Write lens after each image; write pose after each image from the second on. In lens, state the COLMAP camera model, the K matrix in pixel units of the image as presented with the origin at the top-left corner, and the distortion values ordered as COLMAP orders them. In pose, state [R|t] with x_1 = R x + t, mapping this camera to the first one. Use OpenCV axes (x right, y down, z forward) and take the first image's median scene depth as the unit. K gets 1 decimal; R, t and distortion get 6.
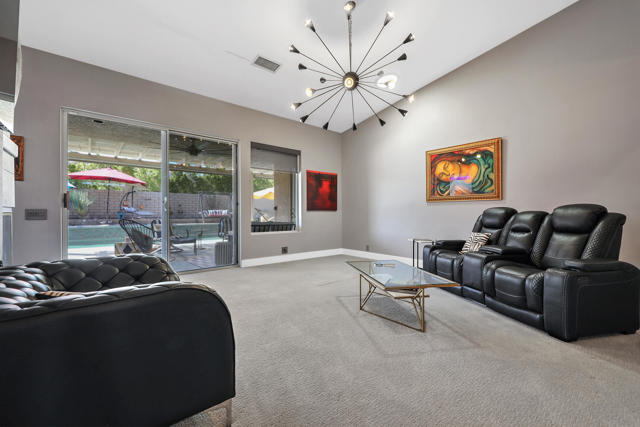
lens RADIAL K [[271.0, 0, 320.0], [0, 271.0, 213.5], [0, 0, 1]] dist [-0.001032, -0.000258]
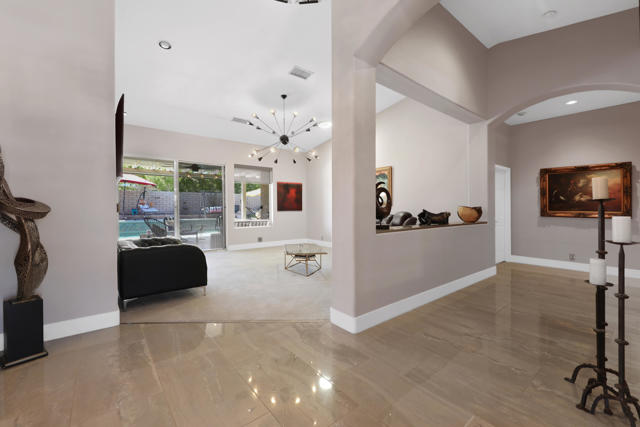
lens RADIAL K [[271.0, 0, 320.0], [0, 271.0, 213.5], [0, 0, 1]] dist [-0.001032, -0.000258]
pose [[0.999912, 0.001419, -0.013215, 0.172457], [-0.001153, 0.999798, 0.020060, -0.023868], [0.013241, -0.020043, 0.999711, -0.343702]]
